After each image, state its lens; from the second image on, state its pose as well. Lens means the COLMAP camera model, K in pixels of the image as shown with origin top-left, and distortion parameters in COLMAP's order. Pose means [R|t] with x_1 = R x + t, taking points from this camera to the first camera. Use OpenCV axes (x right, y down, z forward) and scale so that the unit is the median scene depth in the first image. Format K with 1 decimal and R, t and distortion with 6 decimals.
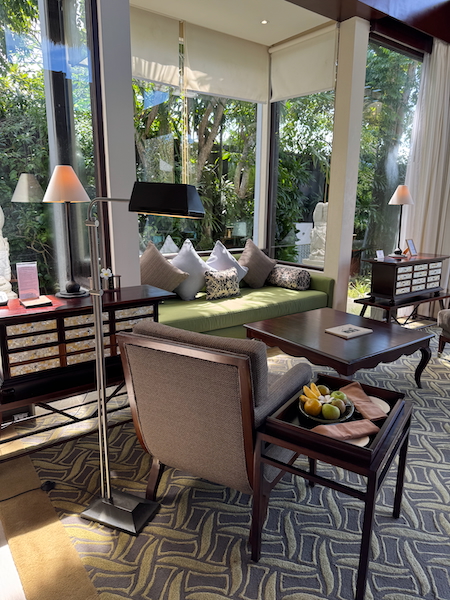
lens RADIAL K [[419.7, 0, 225.0], [0, 419.7, 300.0], [0, 0, 1]] dist [-0.000517, -0.002534]
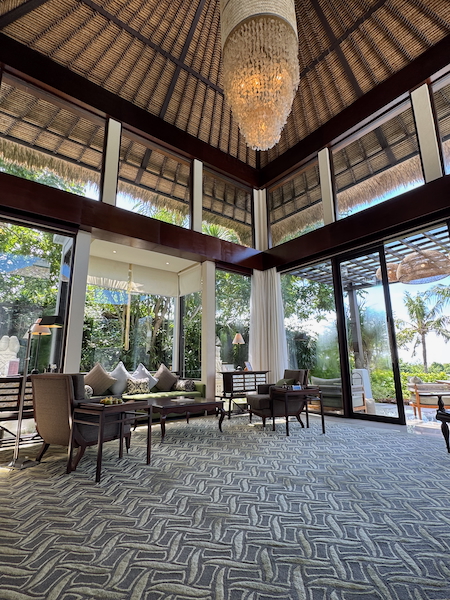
lens RADIAL K [[301.3, 0, 229.4], [0, 301.3, 297.7], [0, 0, 1]] dist [0.003634, 0.001820]
pose [[0.999410, -0.007478, 0.033520, 0.340104], [0.021122, 0.903430, -0.428215, 0.178915], [-0.027081, 0.428670, 0.903055, -0.349170]]
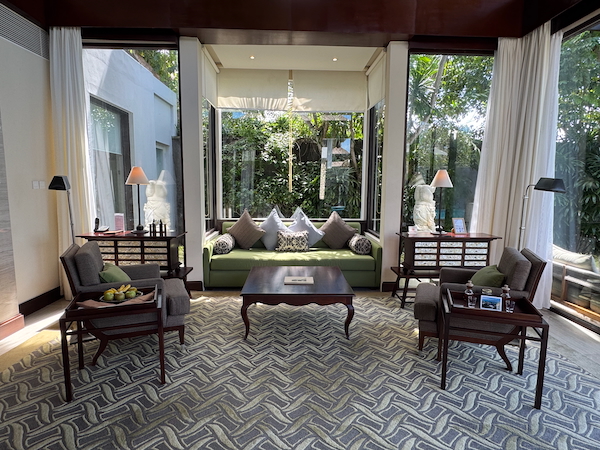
lens RADIAL K [[342.6, 0, 299.5], [0, 342.6, 223.5], [0, 0, 1]] dist [0.000247, 0.001542]
pose [[0.824095, 0.067911, -0.562365, 0.644254], [-0.130939, 0.988737, -0.072480, -0.017005], [0.551110, 0.133366, 0.823706, 0.054503]]
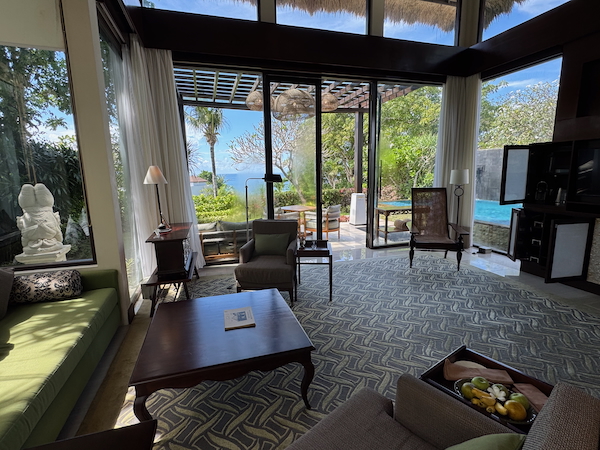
lens RADIAL K [[301.3, 0, 300.0], [0, 301.3, 225.0], [0, 0, 1]] dist [0.003634, 0.001820]
pose [[0.335079, -0.175481, 0.925704, -0.207301], [0.224535, 0.969068, 0.102426, -0.127693], [-0.915044, 0.173532, 0.364116, 0.409700]]
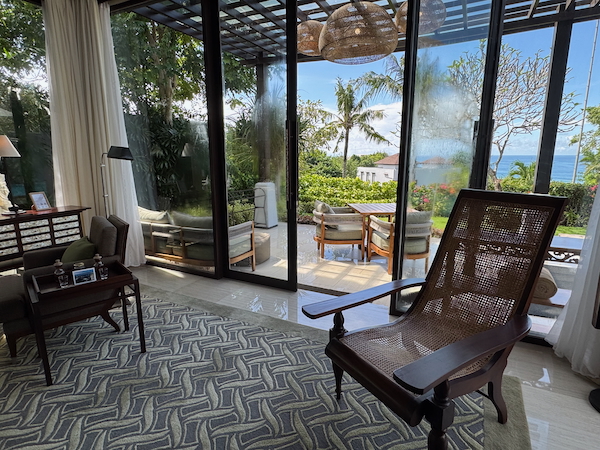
lens RADIAL K [[342.6, 0, 299.5], [0, 342.6, 223.5], [0, 0, 1]] dist [0.000247, 0.001542]
pose [[0.894915, -0.095092, 0.435987, 0.670451], [0.105111, 0.994460, 0.001147, -0.017952], [-0.433680, 0.044801, 0.899952, 0.060066]]
